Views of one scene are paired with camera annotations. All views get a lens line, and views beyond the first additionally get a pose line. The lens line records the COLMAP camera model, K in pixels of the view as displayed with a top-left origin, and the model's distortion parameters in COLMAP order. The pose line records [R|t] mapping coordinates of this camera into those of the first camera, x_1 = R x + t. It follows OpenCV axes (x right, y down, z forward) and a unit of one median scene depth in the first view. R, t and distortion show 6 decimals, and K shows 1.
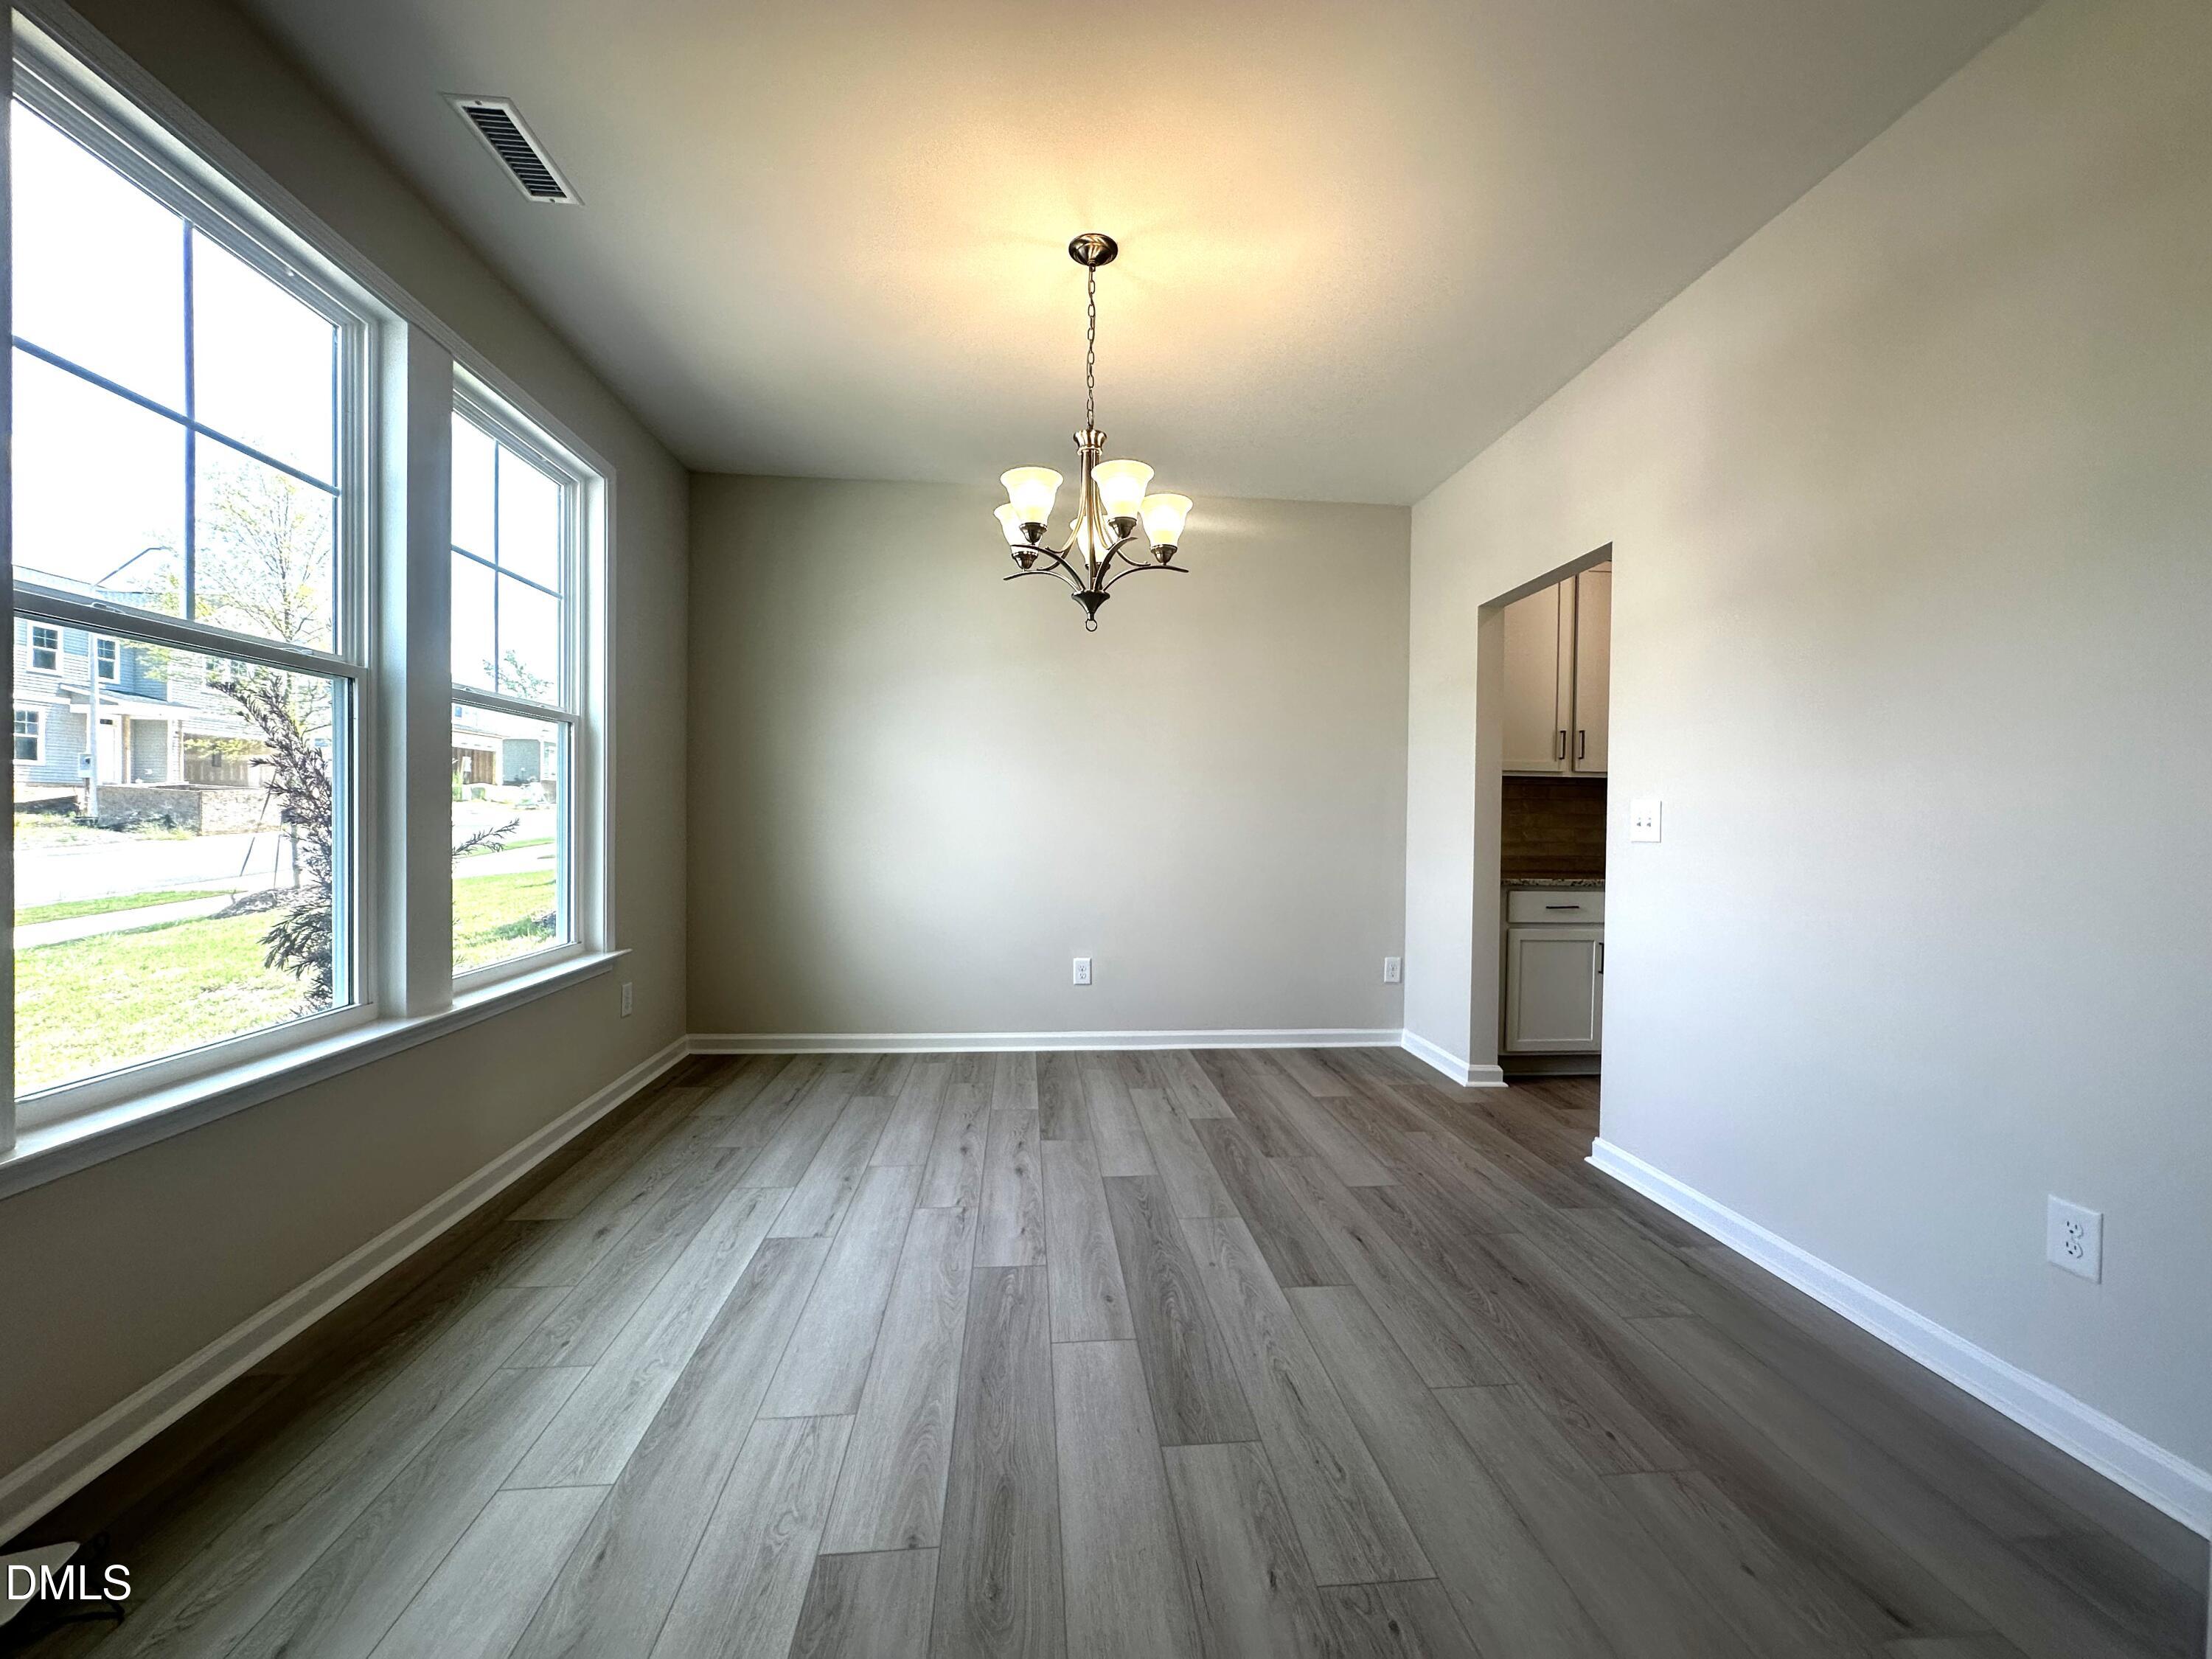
lens RADIAL K [[882.0, 0, 1110.7], [0, 882.0, 830.6], [0, 0, 1]] dist [-0.000152, -0.000012]
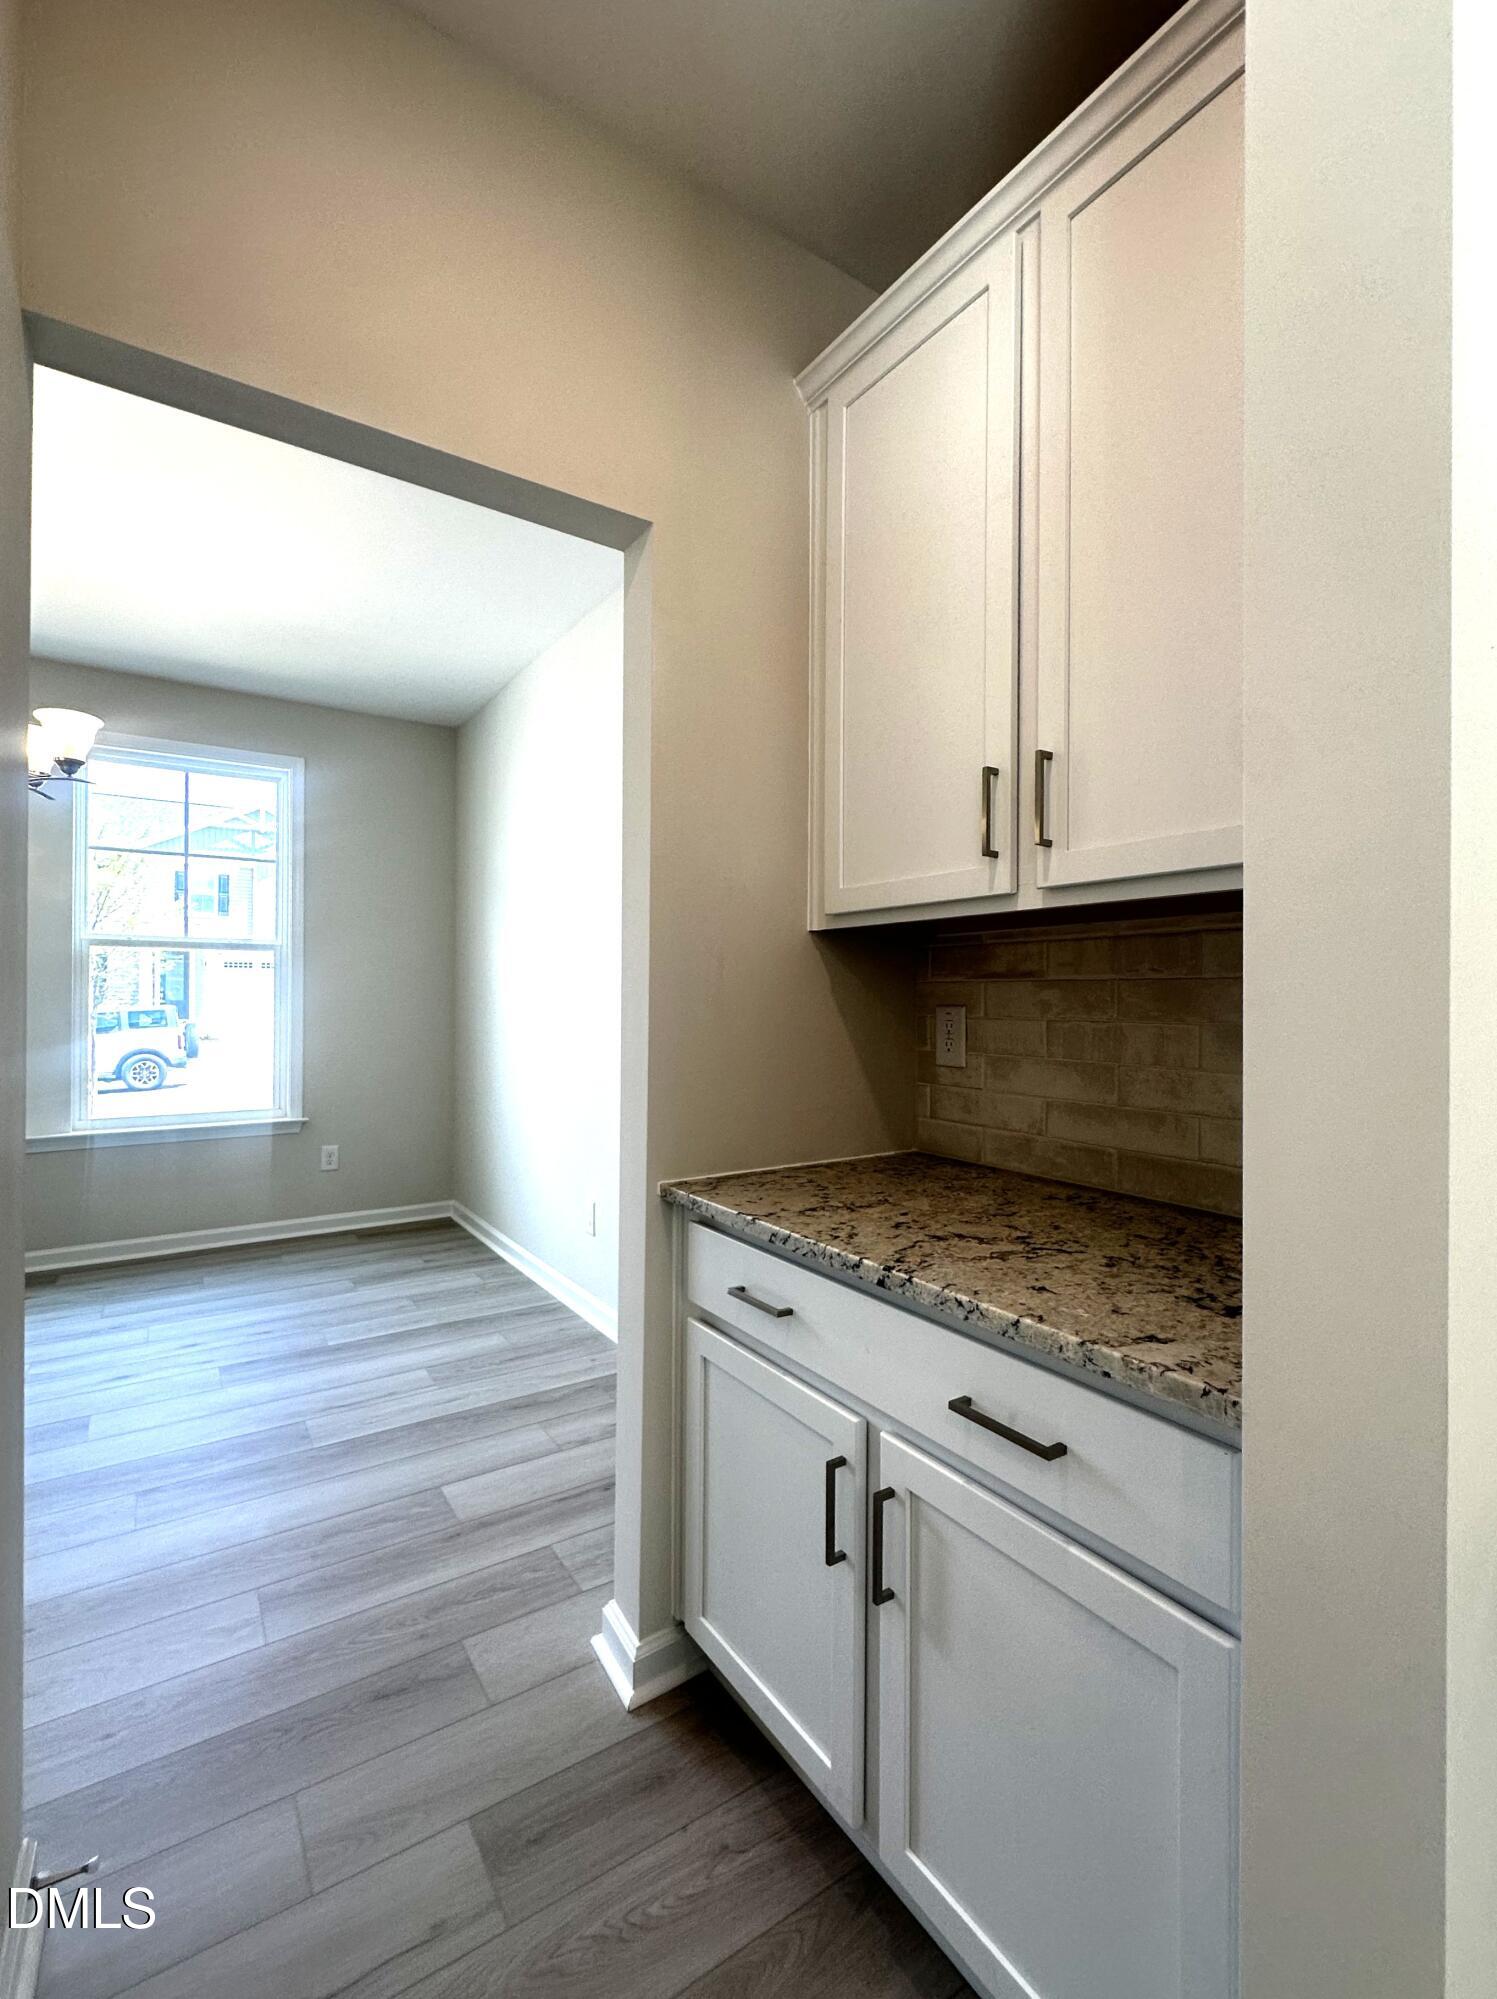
lens RADIAL K [[894.0, 0, 745.9], [0, 894.0, 998.8], [0, 0, 1]] dist [0.000898, 0.000063]
pose [[0.462319, -0.010321, -0.886653, 0.854649], [-0.009337, 0.999820, -0.016507, -0.026416], [0.886664, 0.015910, 0.462140, 0.869736]]
